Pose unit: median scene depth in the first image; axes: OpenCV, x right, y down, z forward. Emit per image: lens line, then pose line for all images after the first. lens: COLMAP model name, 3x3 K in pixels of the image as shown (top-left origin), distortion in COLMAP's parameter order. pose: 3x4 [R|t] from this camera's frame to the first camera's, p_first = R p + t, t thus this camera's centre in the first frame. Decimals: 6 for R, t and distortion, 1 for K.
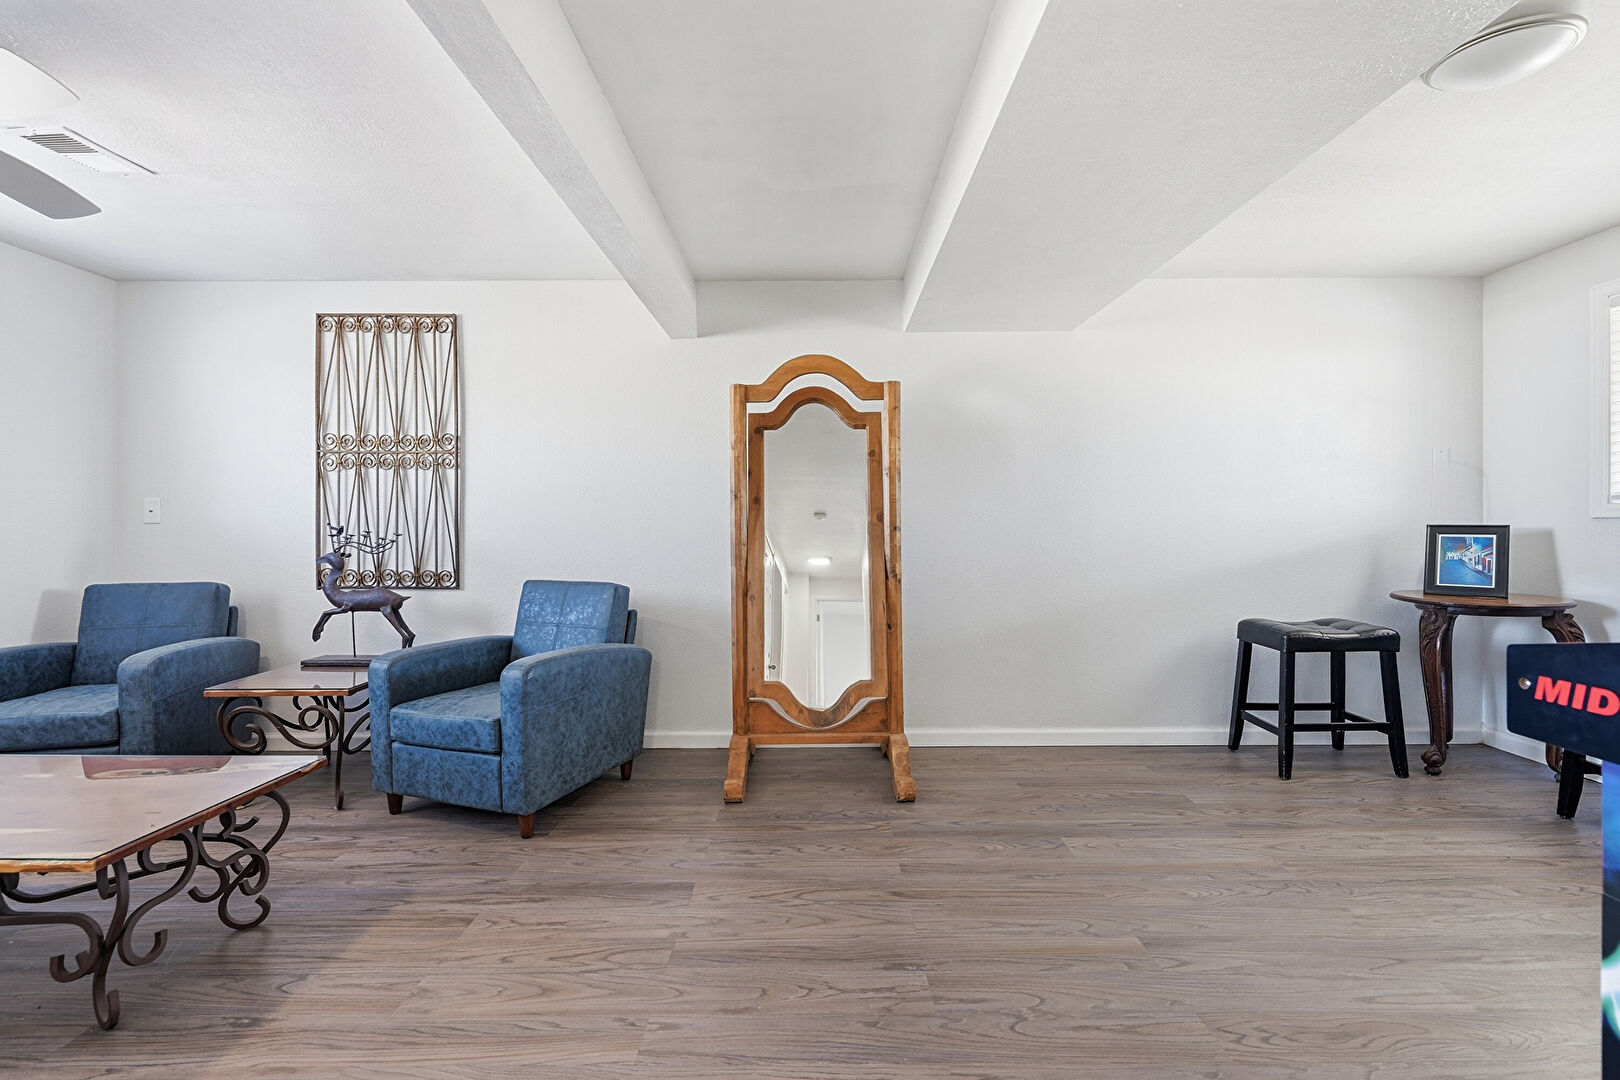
lens RADIAL K [[704.1, 0, 814.4], [0, 704.1, 537.8], [0, 0, 1]] dist [0.024487, 0.000295]
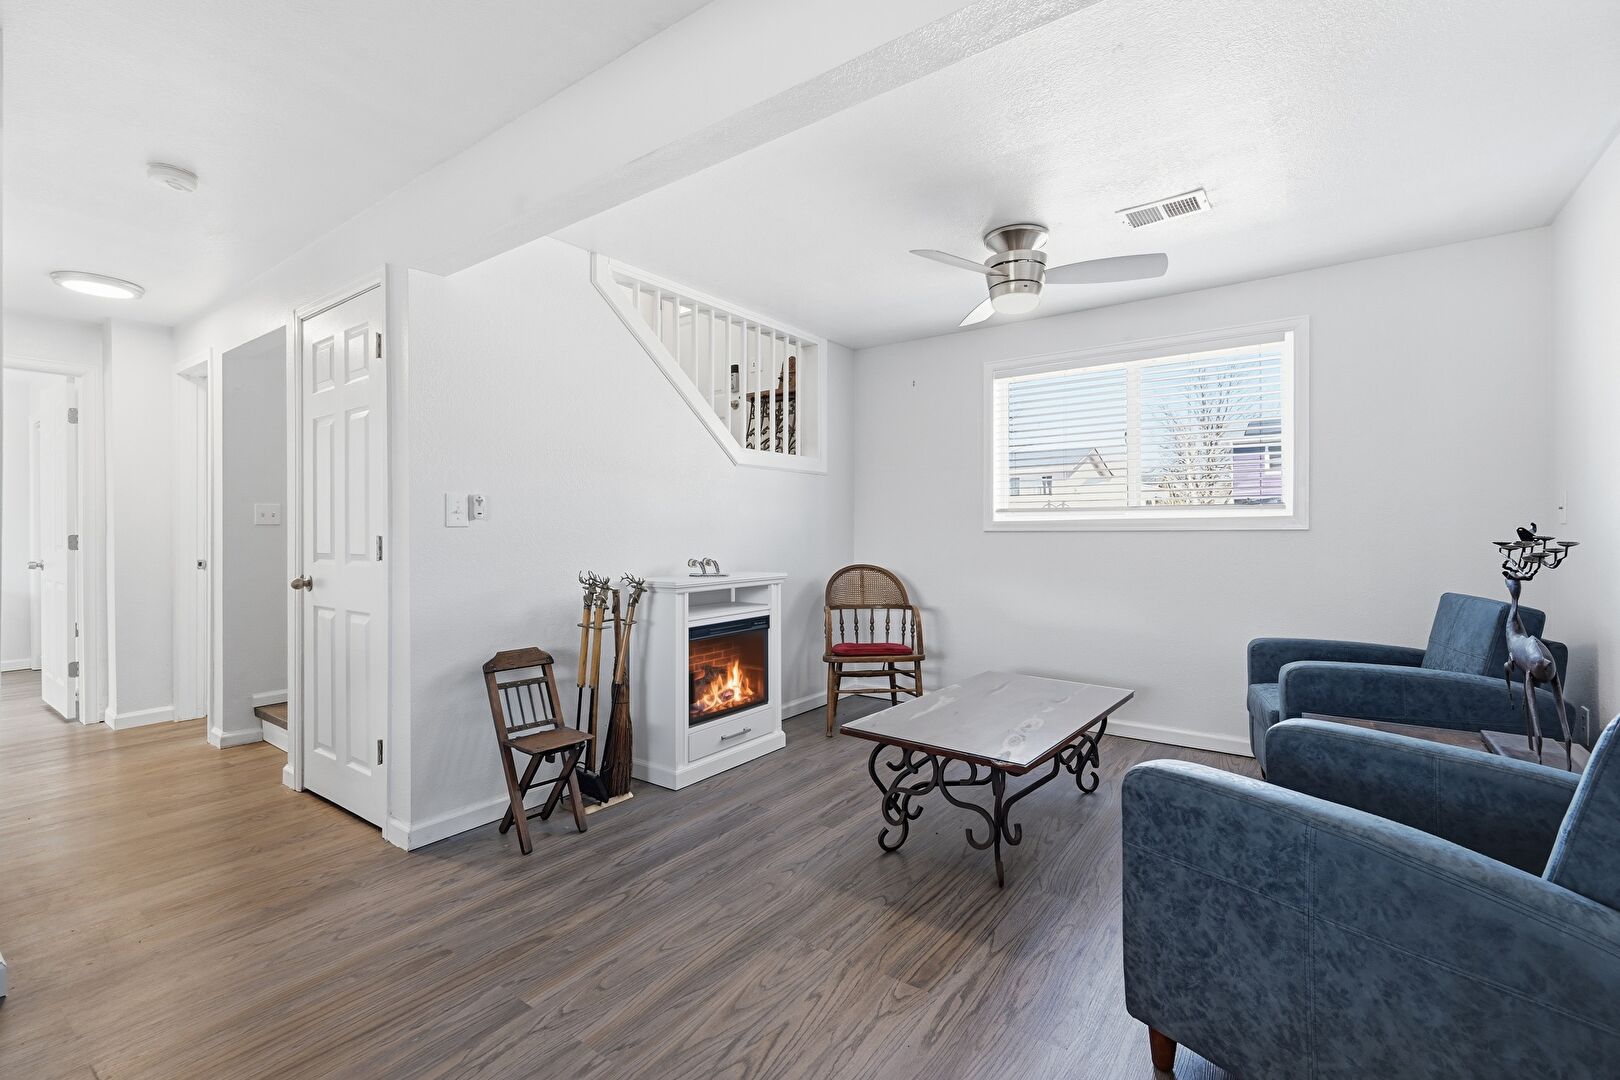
lens RADIAL K [[704.1, 0, 810.6], [0, 704.1, 532.9], [0, 0, 1]] dist [0.024487, 0.000295]
pose [[-0.584671, 0.007903, -0.811232, 0.351749], [0.004135, 0.999969, 0.006761, -0.030668], [0.811260, 0.000599, -0.584686, 1.647236]]
